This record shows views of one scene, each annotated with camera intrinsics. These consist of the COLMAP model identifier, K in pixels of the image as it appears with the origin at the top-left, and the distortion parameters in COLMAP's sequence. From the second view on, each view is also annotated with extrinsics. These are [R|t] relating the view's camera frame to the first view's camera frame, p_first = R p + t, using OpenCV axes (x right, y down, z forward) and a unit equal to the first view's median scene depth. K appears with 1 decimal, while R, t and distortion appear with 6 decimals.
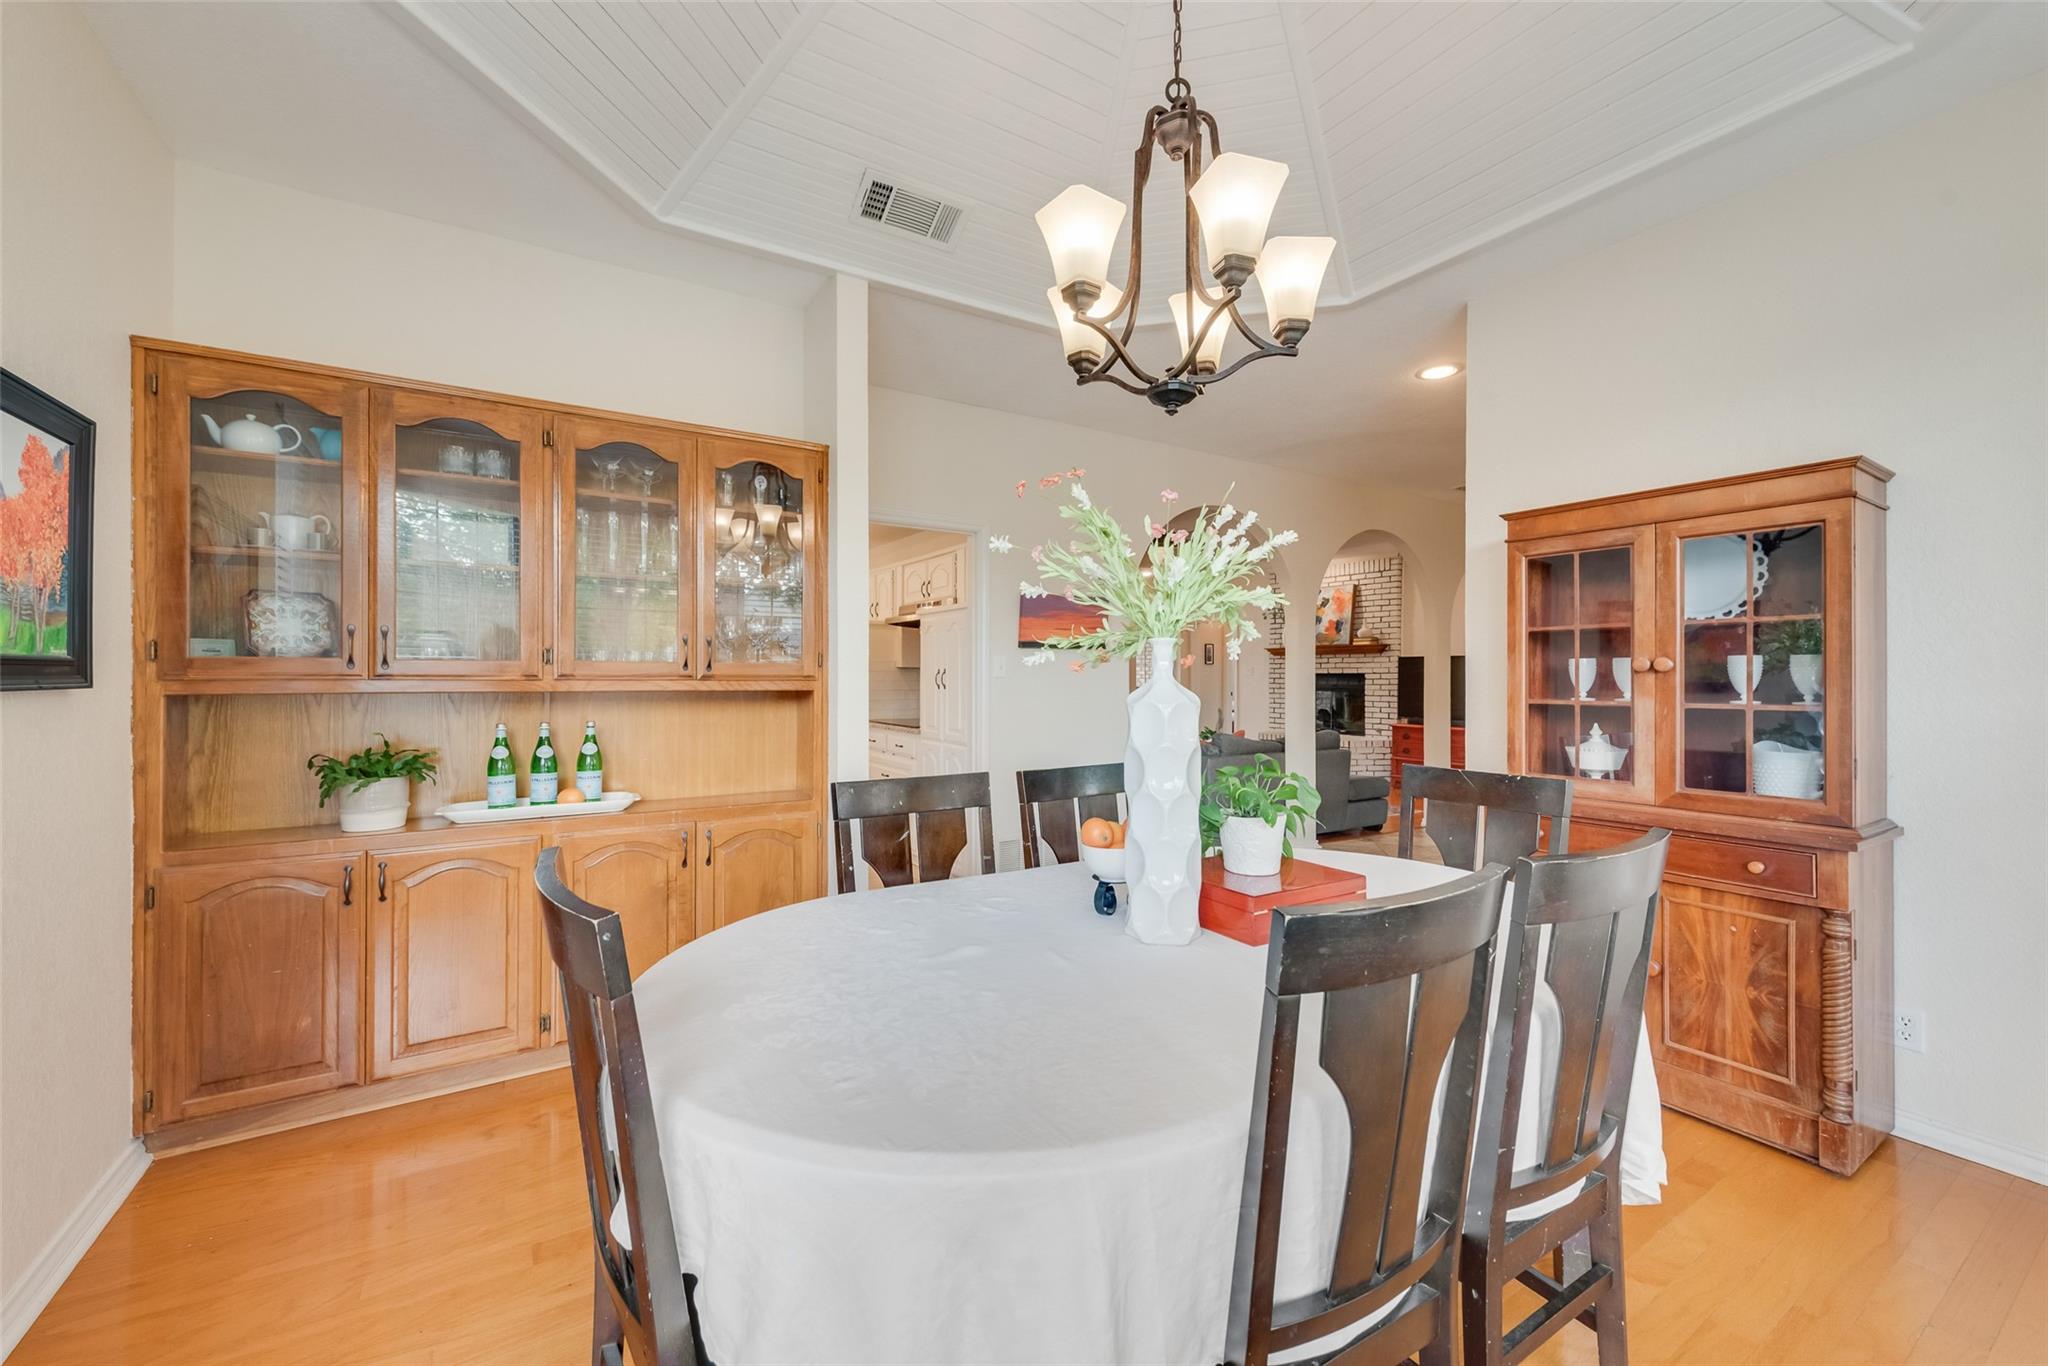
lens RADIAL K [[800.5, 0, 1021.5], [0, 800.5, 670.3], [0, 0, 1]] dist [0.000323, 0.000006]
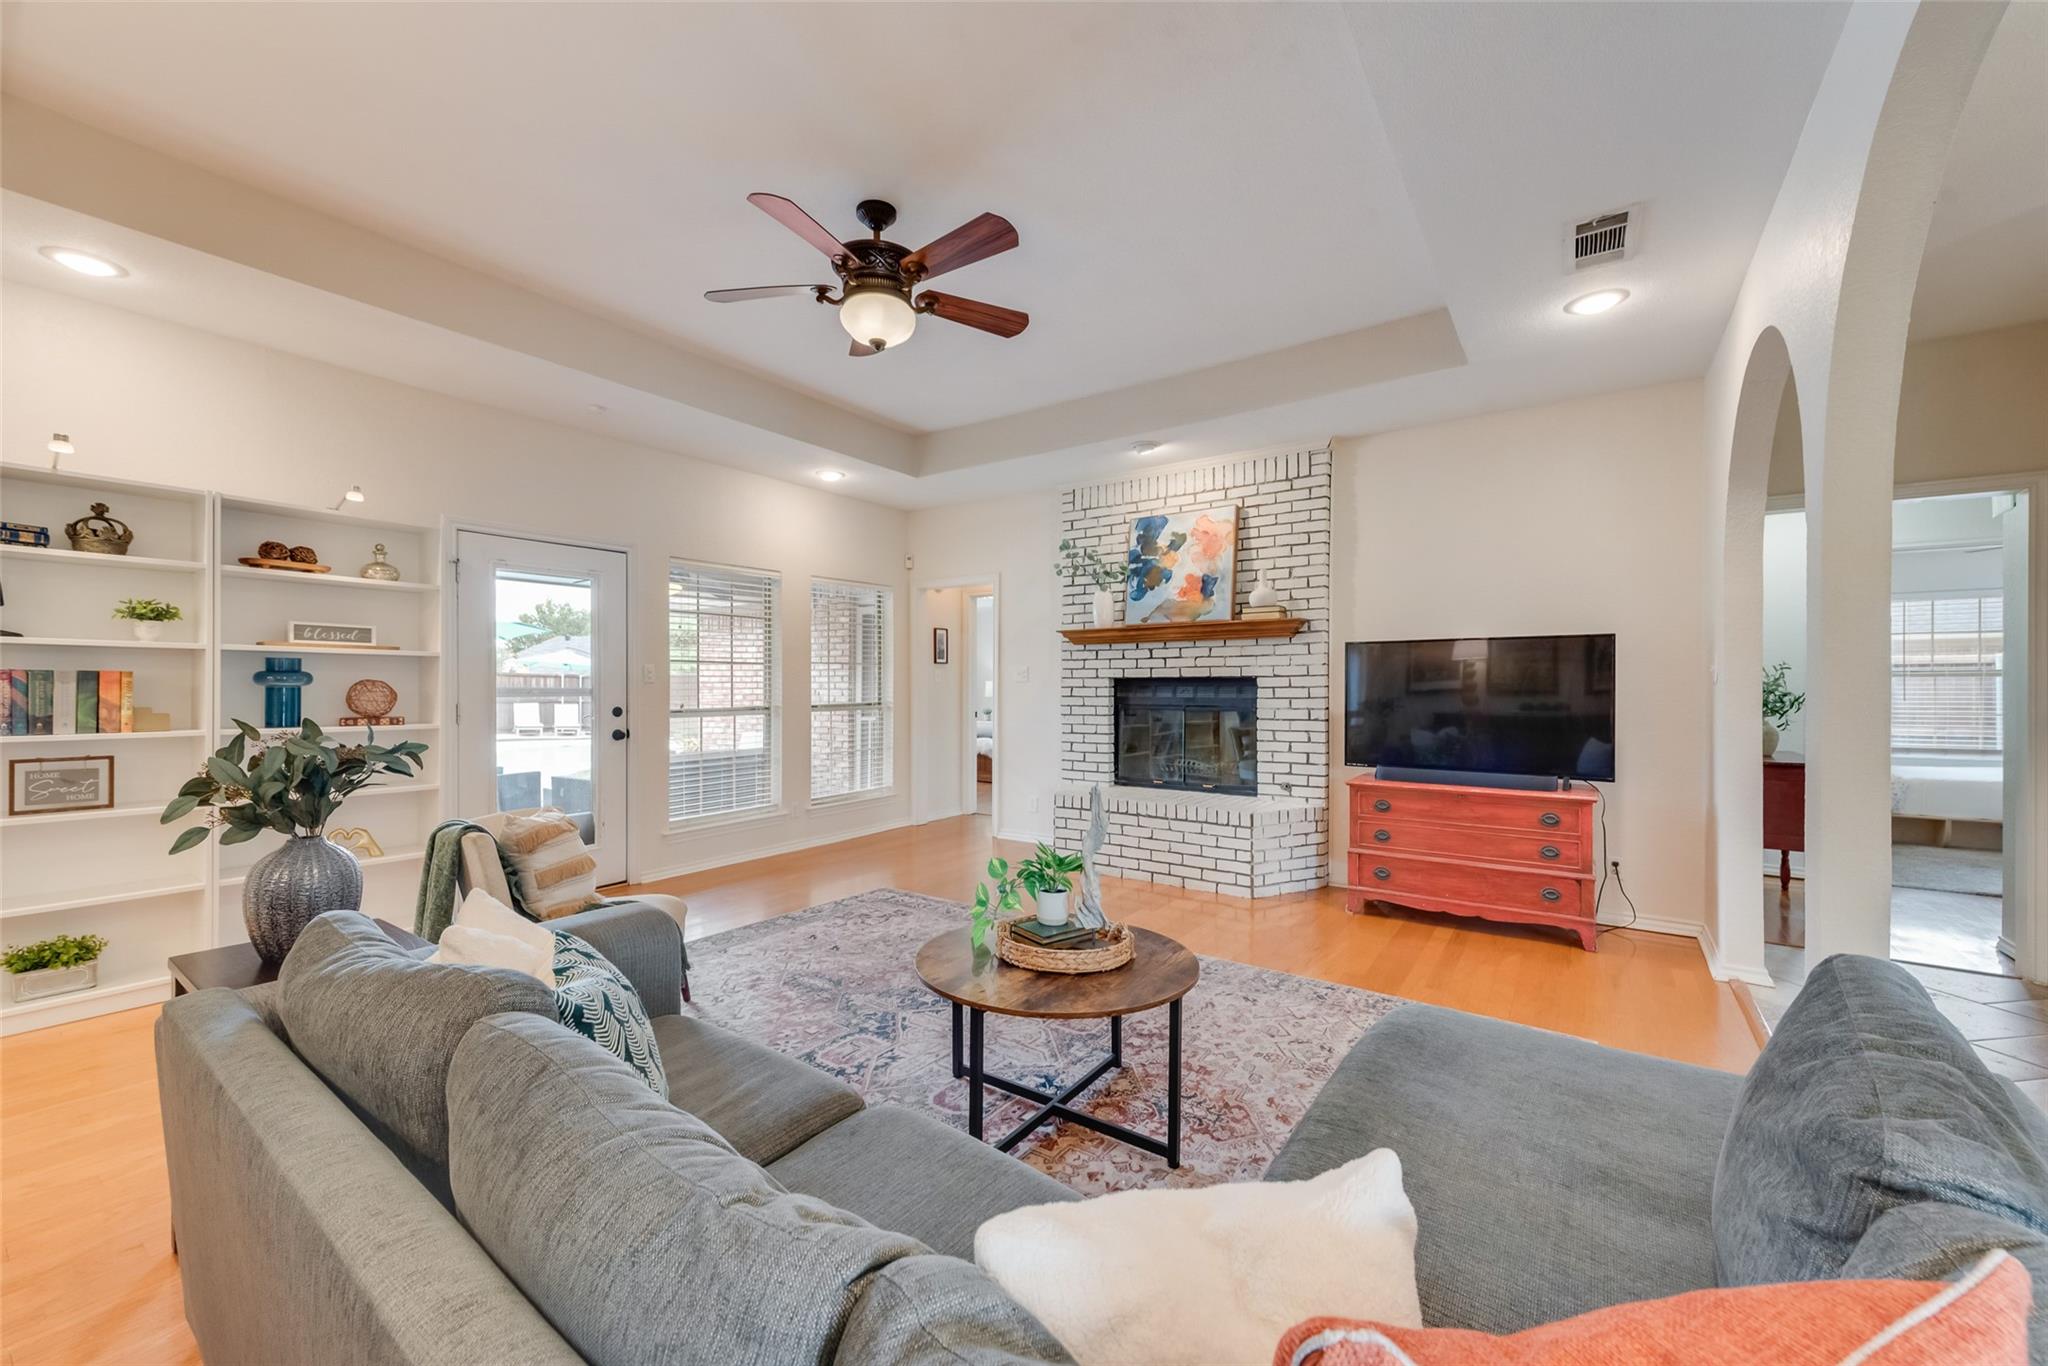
lens RADIAL K [[800.5, 0, 1022.9], [0, 800.5, 681.0], [0, 0, 1]] dist [0.000323, 0.000006]
pose [[0.921819, -0.003269, 0.387606, 0.085823], [0.003647, 0.999993, -0.000241, 0.006150], [-0.387603, 0.001636, 0.921825, 0.575746]]
